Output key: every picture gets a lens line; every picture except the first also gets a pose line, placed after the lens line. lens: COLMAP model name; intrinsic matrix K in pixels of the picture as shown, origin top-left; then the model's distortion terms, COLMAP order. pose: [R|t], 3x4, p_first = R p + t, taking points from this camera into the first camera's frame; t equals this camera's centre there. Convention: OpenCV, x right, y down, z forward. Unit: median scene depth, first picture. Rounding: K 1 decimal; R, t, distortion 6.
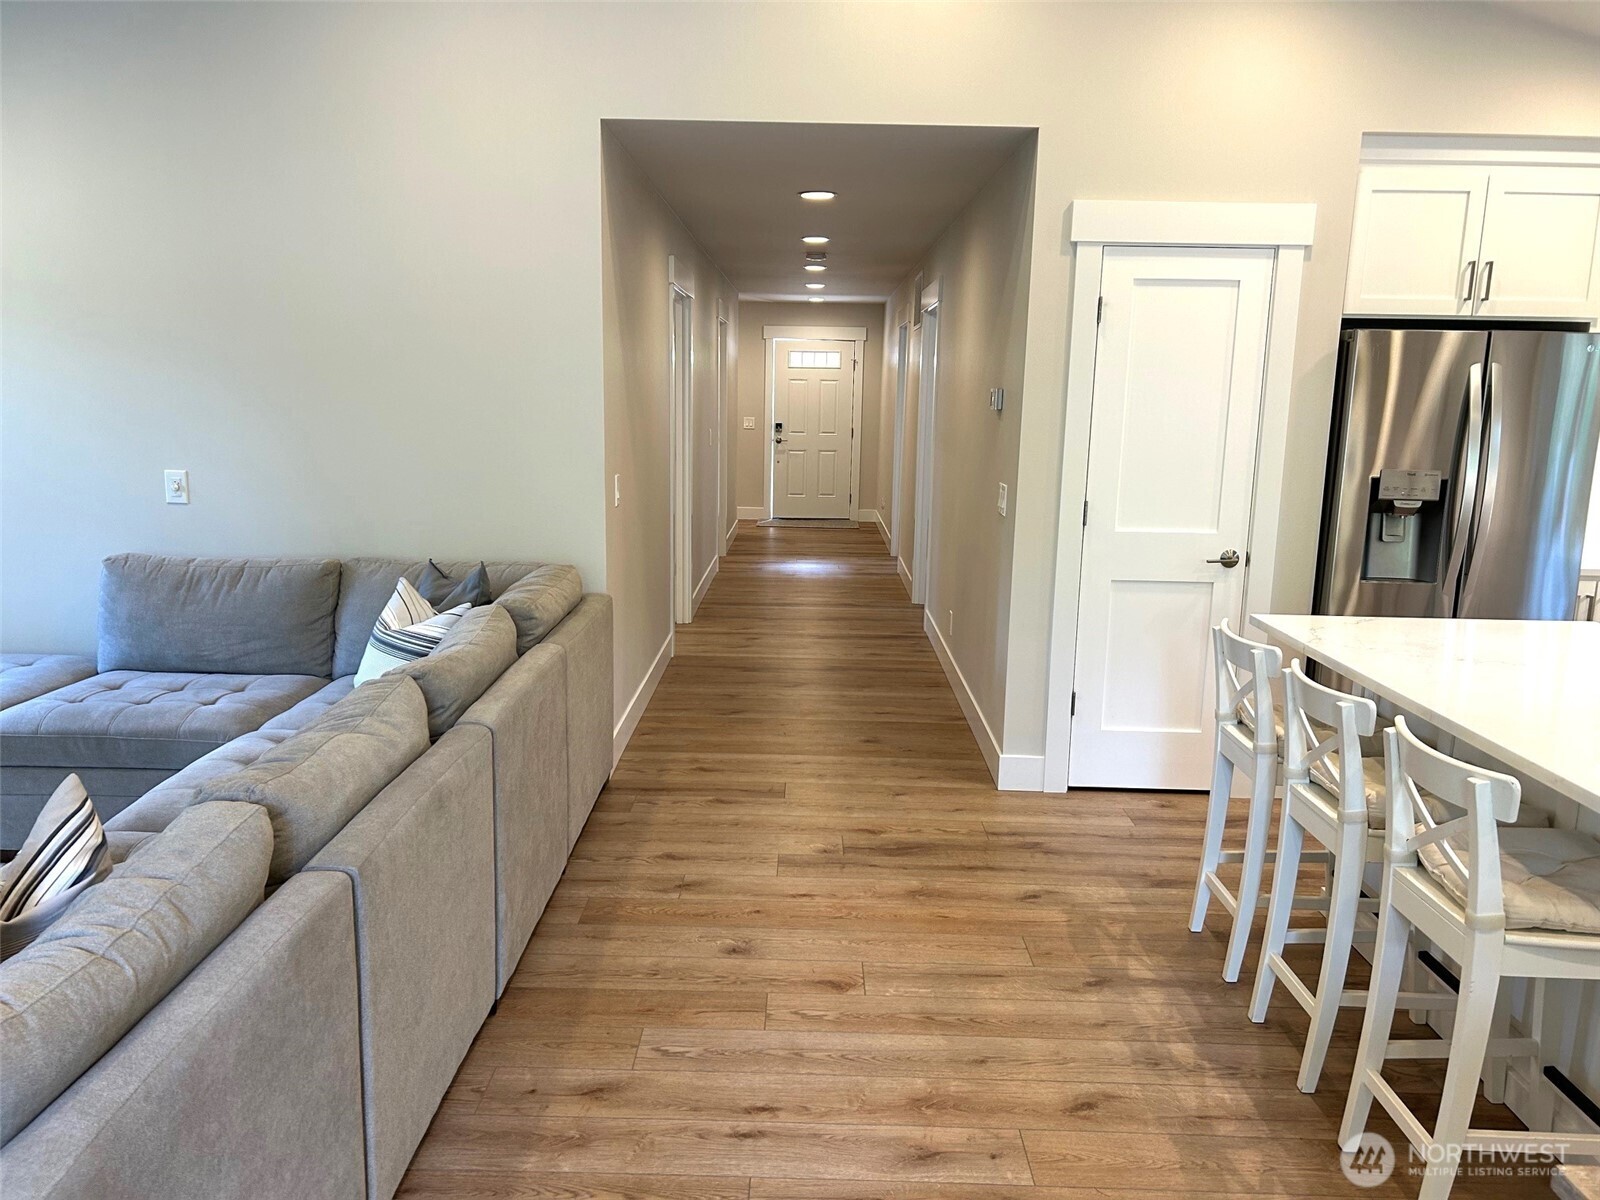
lens RADIAL K [[1198.5, 0, 784.1], [0, 1198.5, 607.6], [0, 0, 1]] dist [0.016249, -0.006810]
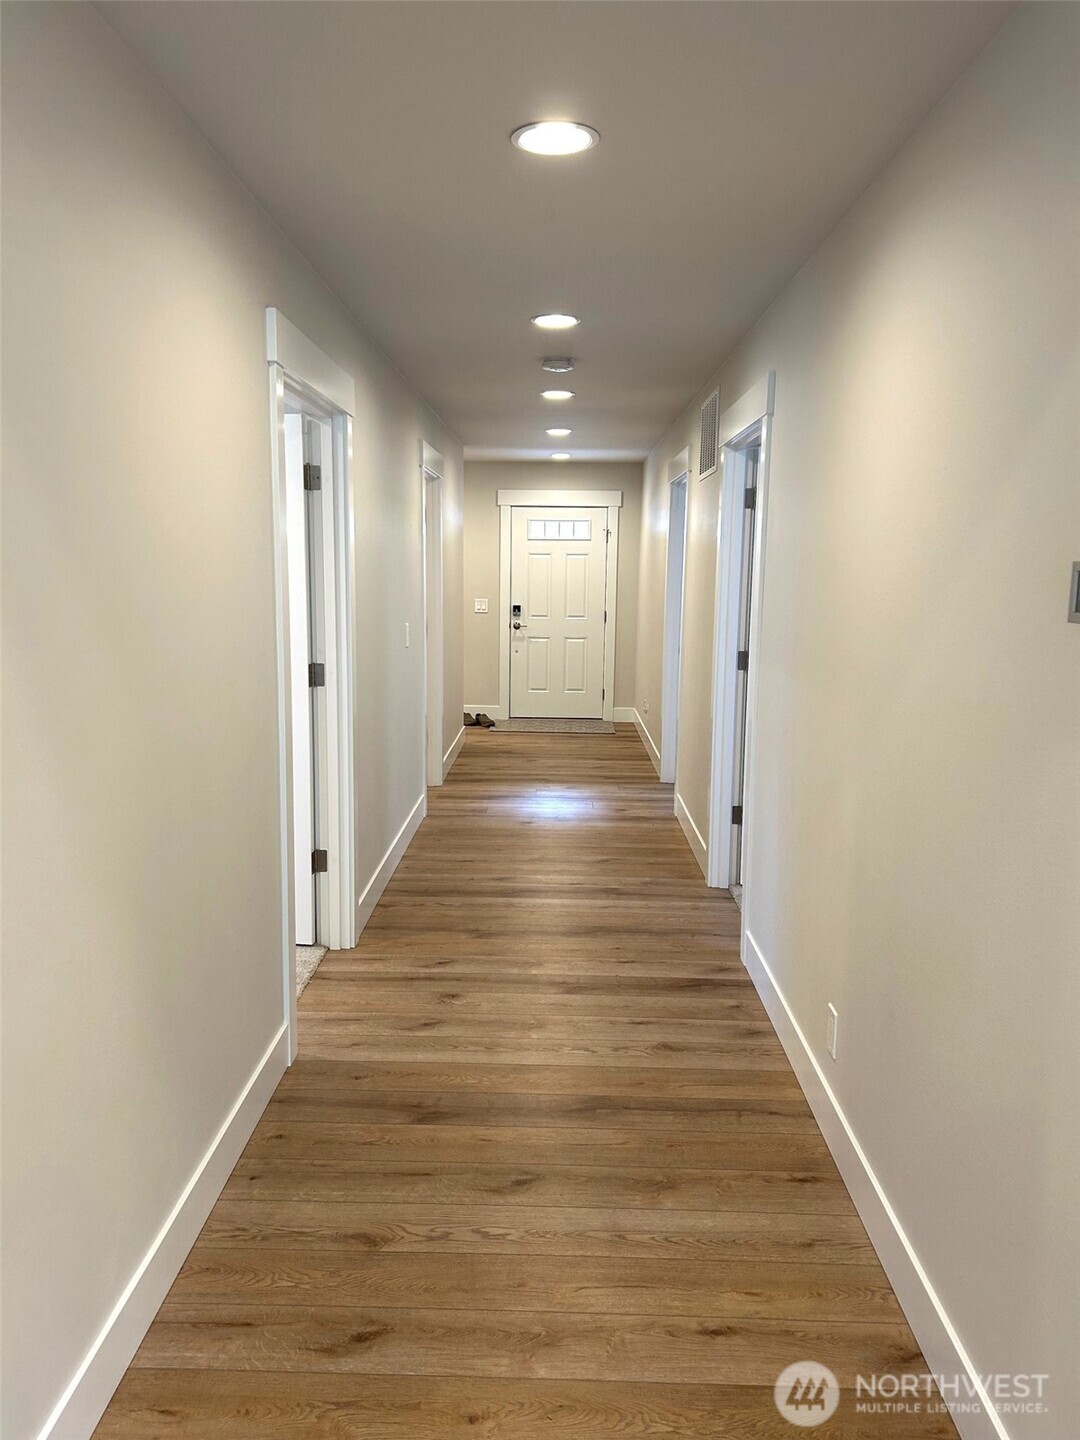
lens RADIAL K [[1078.7, 0, 548.9], [0, 1078.7, 717.9], [0, 0, 1]] dist [0.016249, -0.006810]
pose [[0.999898, -0.005466, 0.013163, 0.009619], [0.005994, 0.999167, -0.040367, -0.056172], [-0.012932, 0.040441, 0.999098, 0.312588]]
